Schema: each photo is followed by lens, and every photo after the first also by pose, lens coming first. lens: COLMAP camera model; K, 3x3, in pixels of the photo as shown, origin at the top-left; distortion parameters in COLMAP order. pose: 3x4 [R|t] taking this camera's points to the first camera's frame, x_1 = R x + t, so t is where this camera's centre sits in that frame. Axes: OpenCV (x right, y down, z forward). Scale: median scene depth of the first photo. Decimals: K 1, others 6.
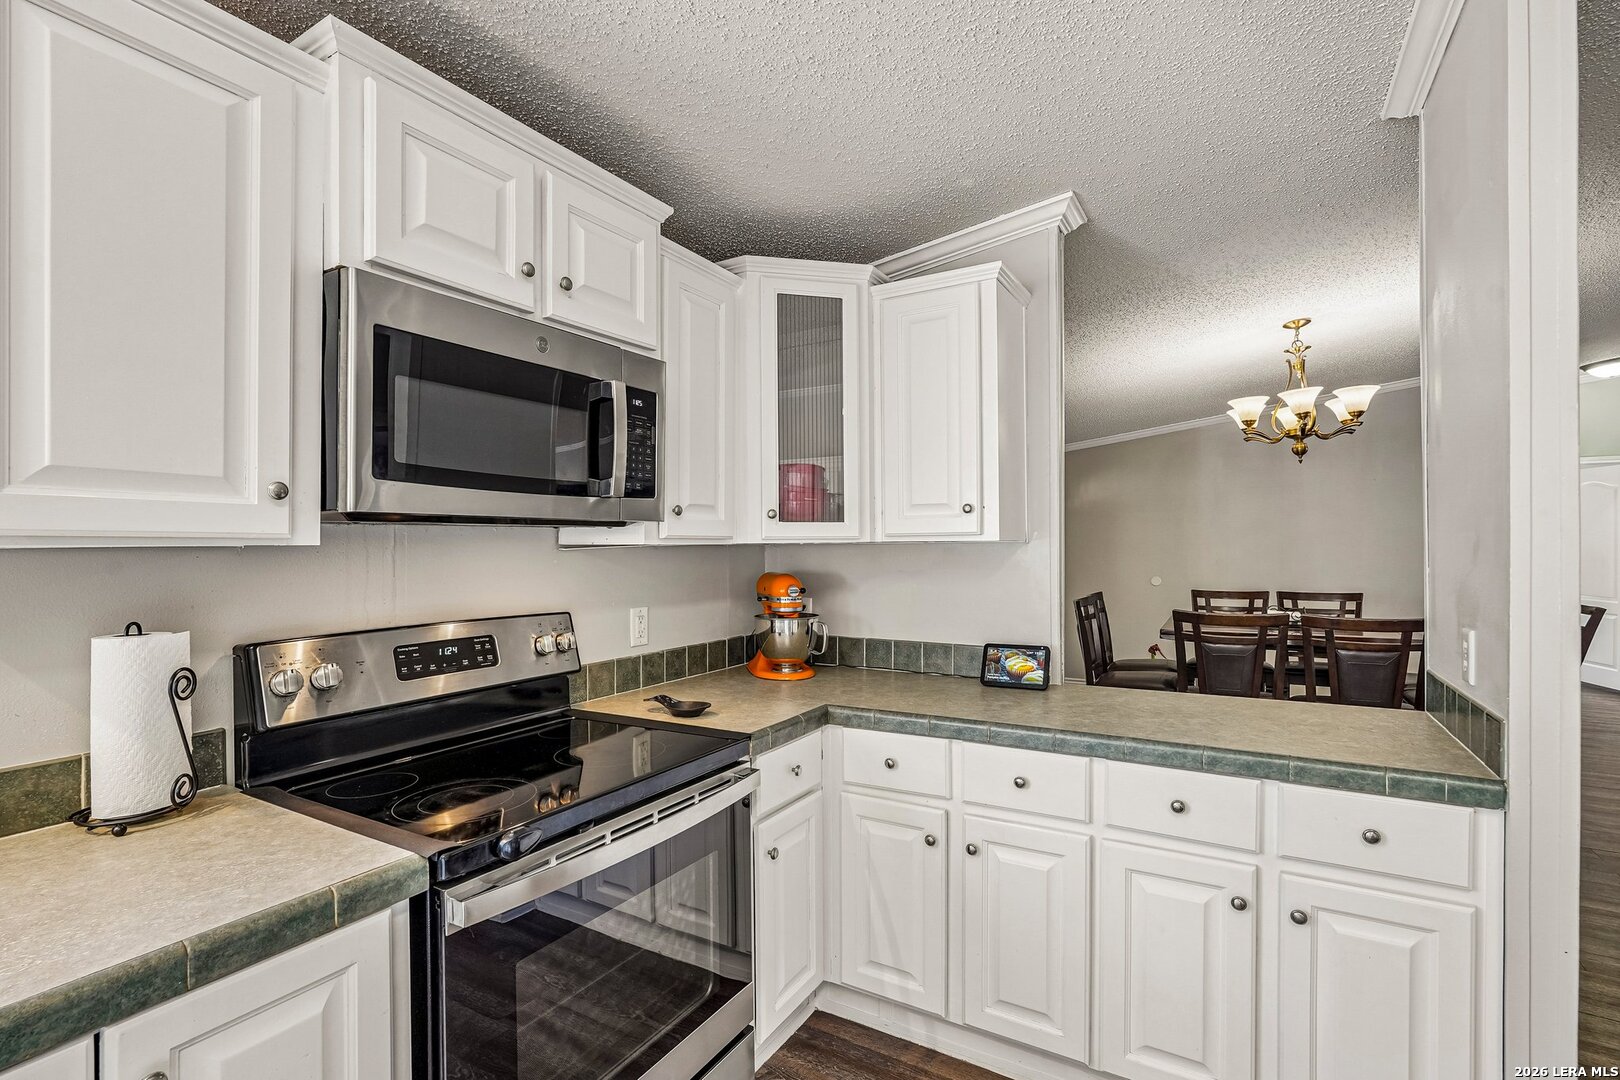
lens RADIAL K [[731.4, 0, 832.6], [0, 731.4, 554.0], [0, 0, 1]] dist [-0.005273, 0.002936]
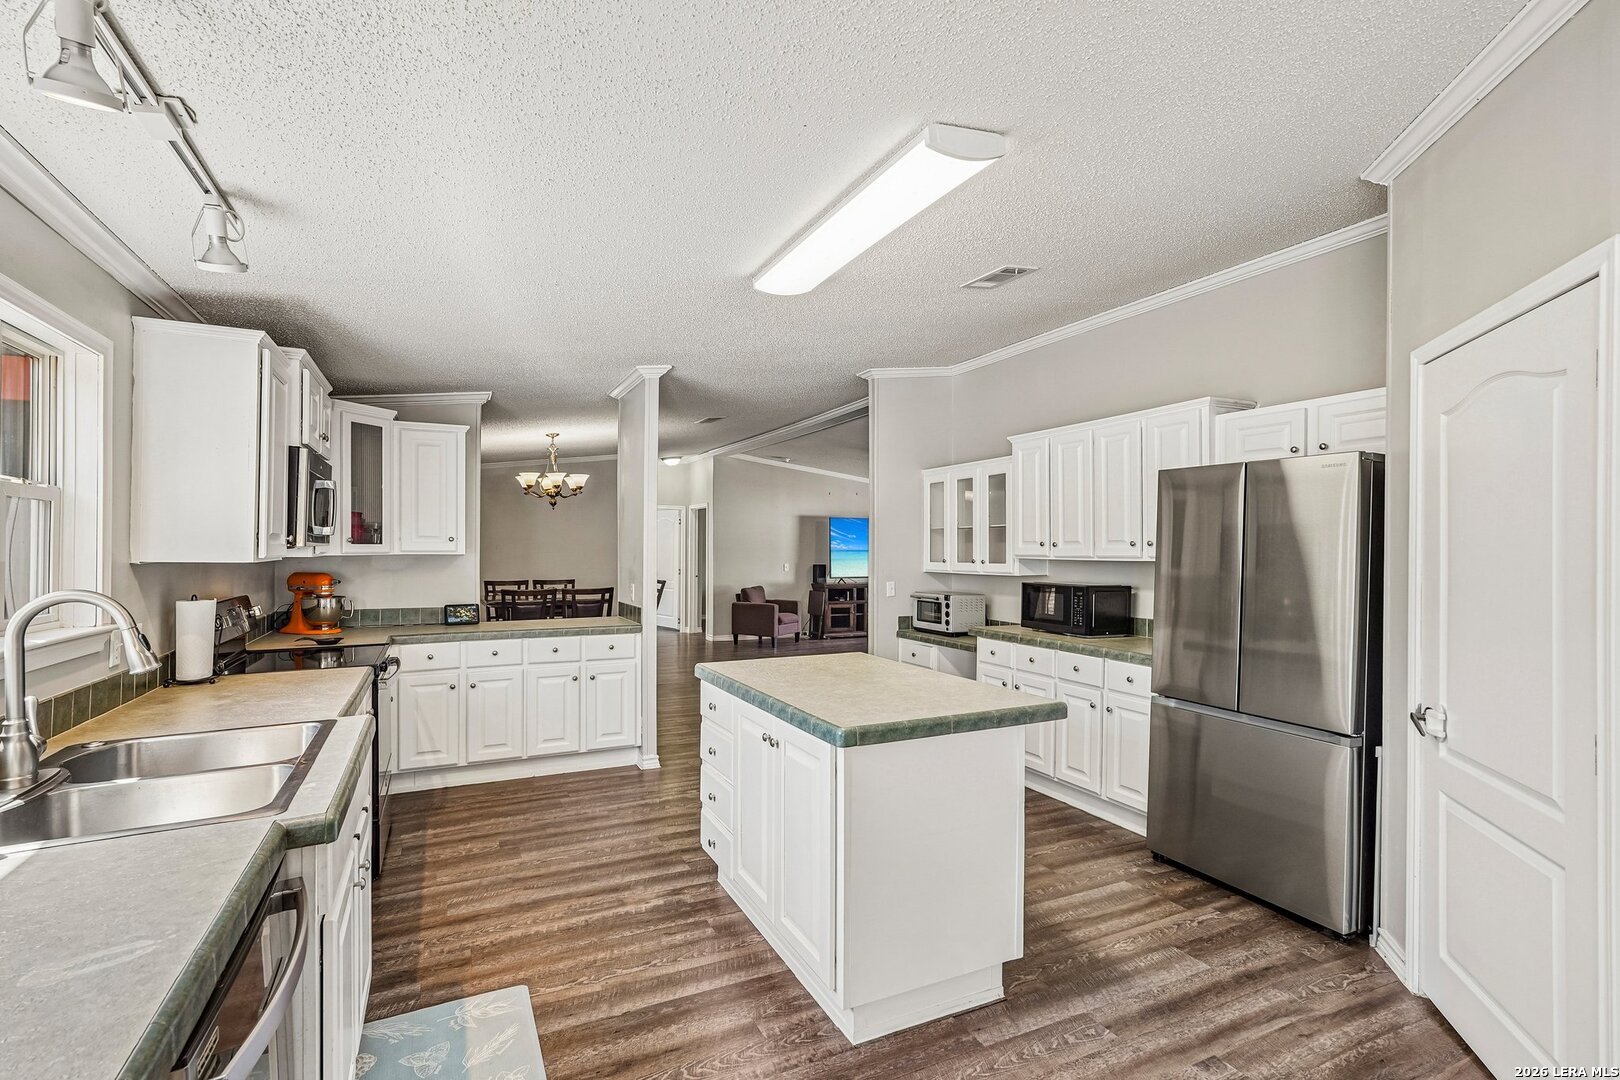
lens RADIAL K [[731.4, 0, 793.0], [0, 731.4, 537.6], [0, 0, 1]] dist [-0.005273, 0.002936]
pose [[0.561876, 0.020342, 0.826971, -1.094446], [-0.001941, 0.999727, -0.023273, -0.020718], [-0.827219, 0.011471, 0.561762, -1.092136]]
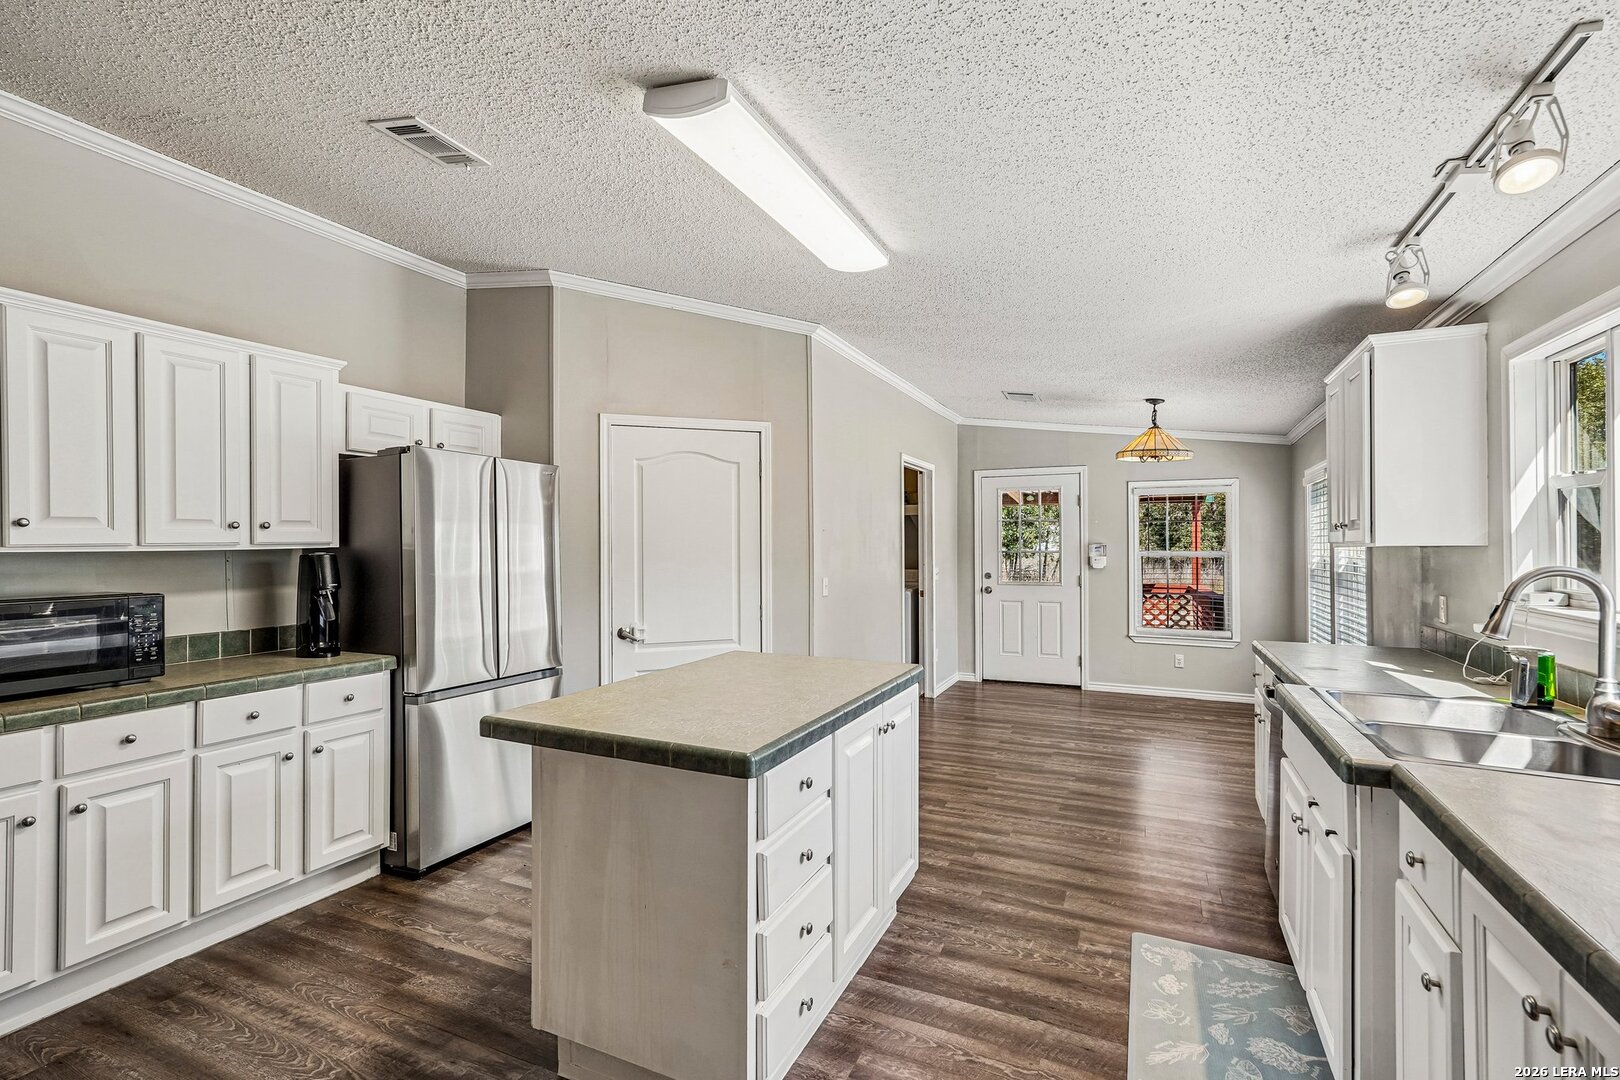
lens RADIAL K [[731.4, 0, 827.5], [0, 731.4, 545.5], [0, 0, 1]] dist [-0.005273, 0.002936]
pose [[-0.993780, 0.008862, -0.111005, 0.124331], [0.007476, 0.999889, 0.012897, -0.022974], [0.111107, 0.011987, -0.993736, 0.791401]]
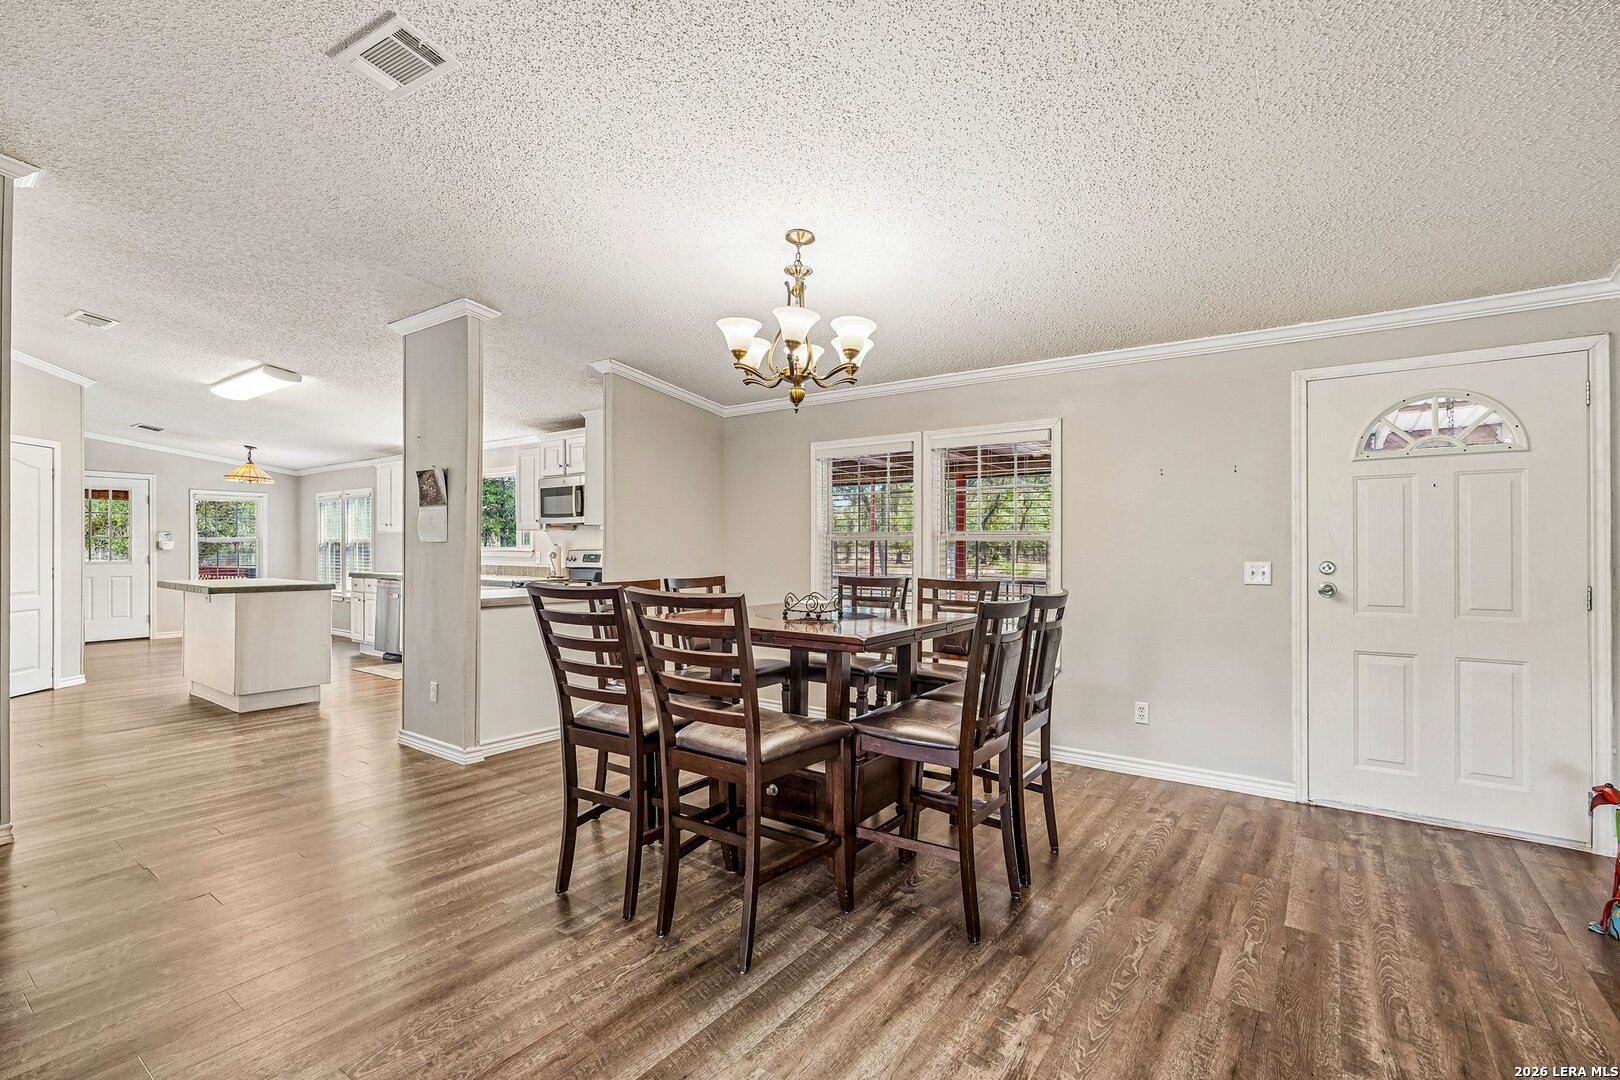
lens RADIAL K [[731.4, 0, 814.0], [0, 731.4, 547.0], [0, 0, 1]] dist [-0.005273, 0.002936]
pose [[-0.092305, 0.004886, -0.995719, 2.882052], [-0.013299, 0.999893, 0.006140, 0.039967], [0.995642, 0.013809, -0.092230, 2.197585]]
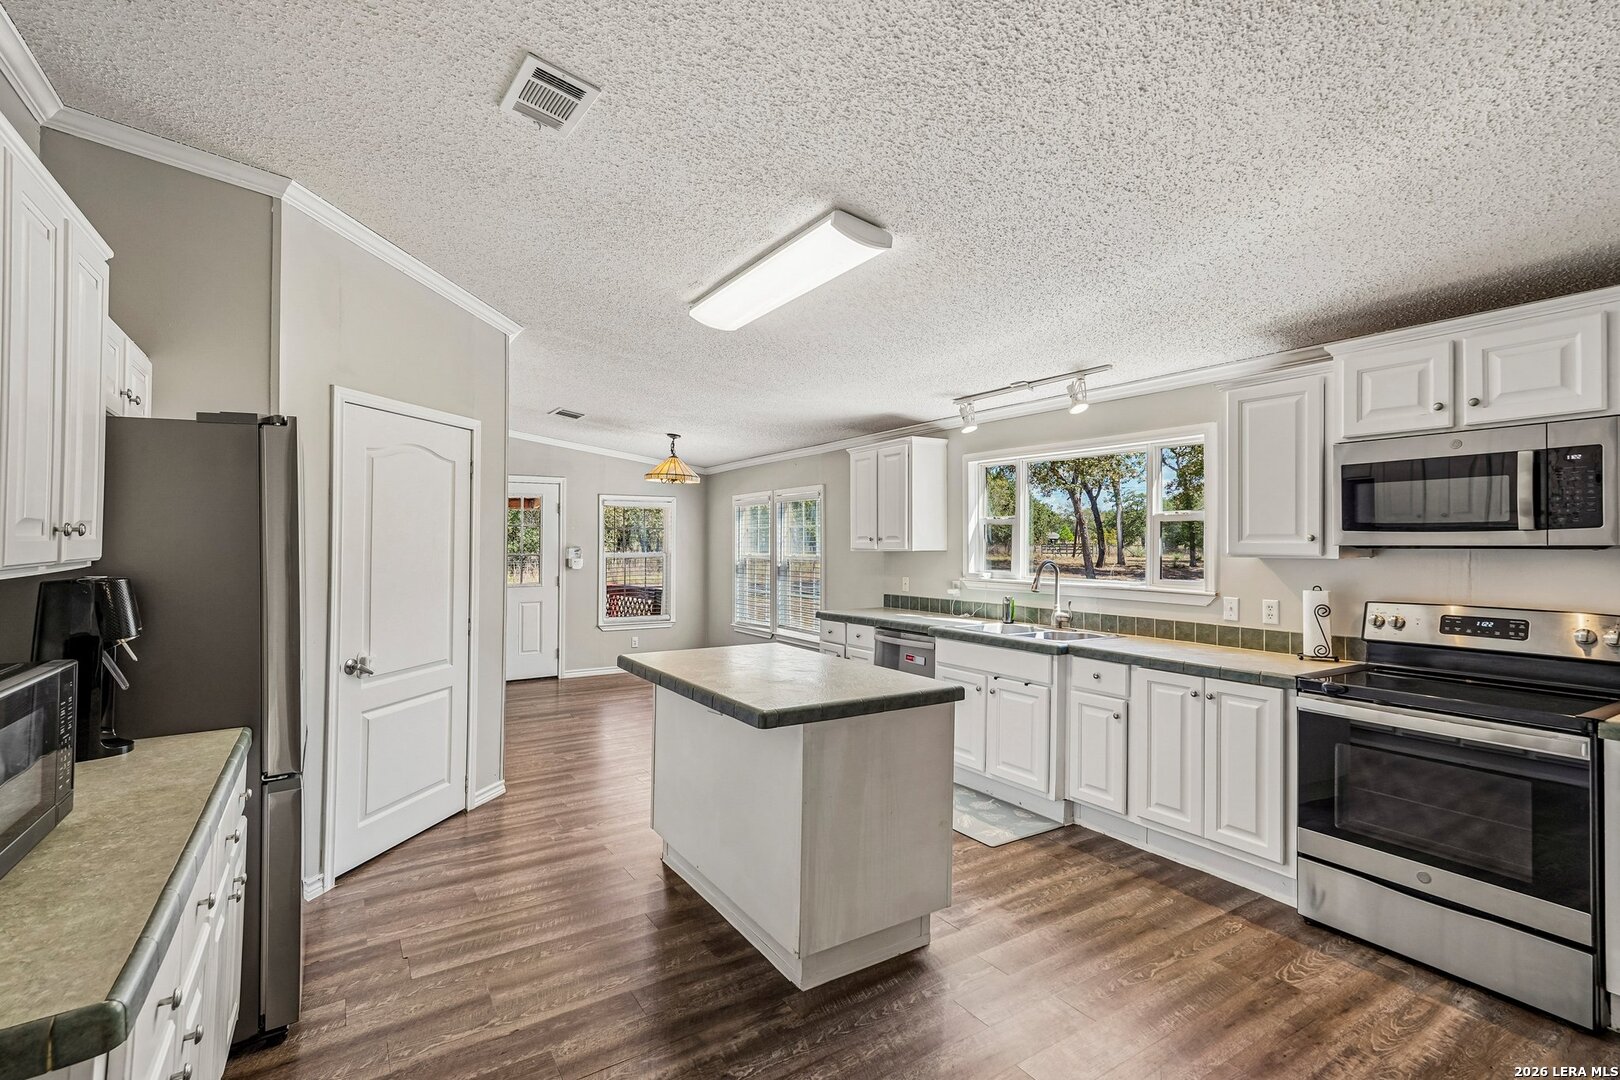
lens RADIAL K [[731.4, 0, 793.2], [0, 731.4, 546.8], [0, 0, 1]] dist [-0.005273, 0.002936]
pose [[-0.458215, 0.010970, -0.888774, 1.420710], [-0.006326, 0.999858, 0.015603, -0.049348], [0.888819, 0.012772, -0.458080, 0.318741]]
